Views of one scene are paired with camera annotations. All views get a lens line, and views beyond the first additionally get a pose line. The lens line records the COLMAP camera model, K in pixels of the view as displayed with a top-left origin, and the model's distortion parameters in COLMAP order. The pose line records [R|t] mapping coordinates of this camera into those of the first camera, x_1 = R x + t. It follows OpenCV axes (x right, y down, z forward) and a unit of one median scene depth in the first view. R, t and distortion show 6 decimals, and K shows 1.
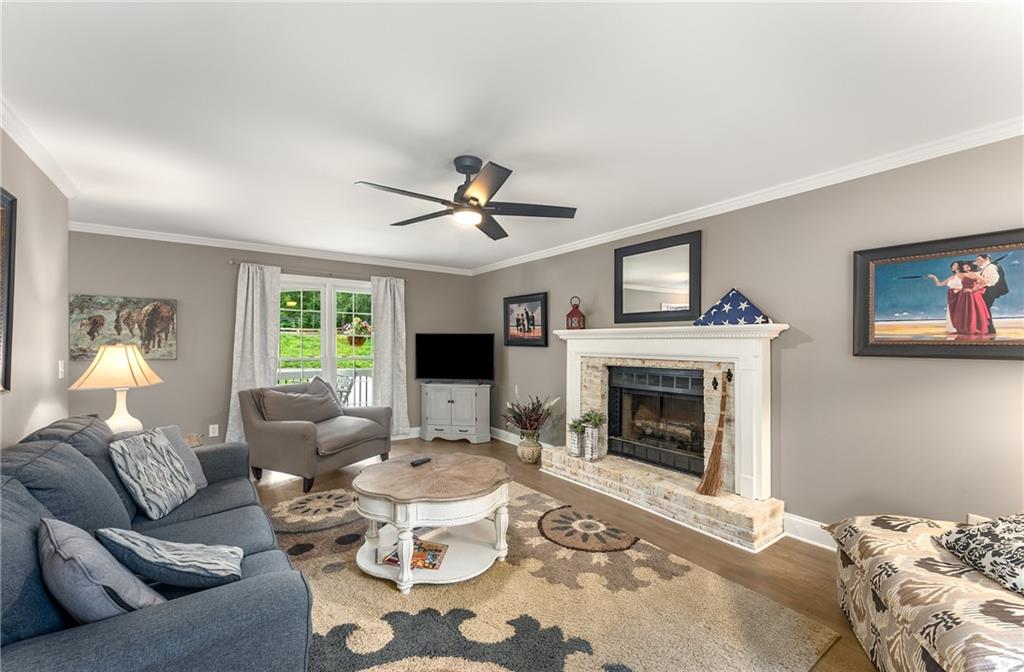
lens RADIAL K [[423.2, 0, 515.5], [0, 423.2, 337.5], [0, 0, 1]] dist [0.000634, 0.000547]
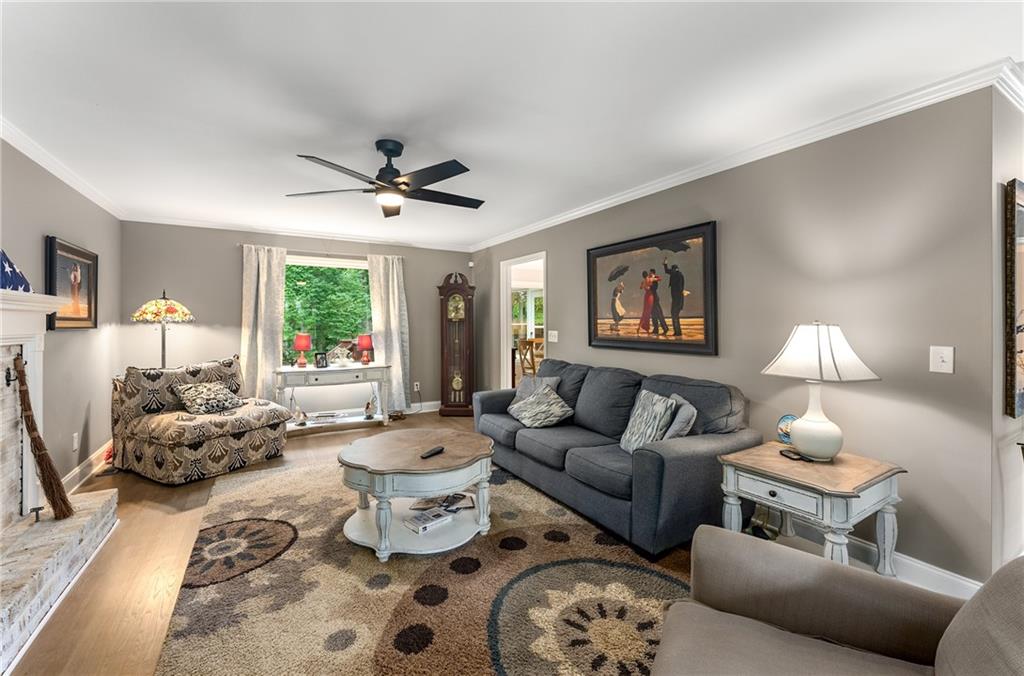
lens RADIAL K [[423.2, 0, 509.8], [0, 423.2, 329.2], [0, 0, 1]] dist [0.000634, 0.000547]
pose [[-0.995686, -0.011183, 0.092105, -0.430844], [-0.011341, 0.999935, -0.001194, 0.028496], [-0.092086, -0.002233, -0.995749, 1.745811]]
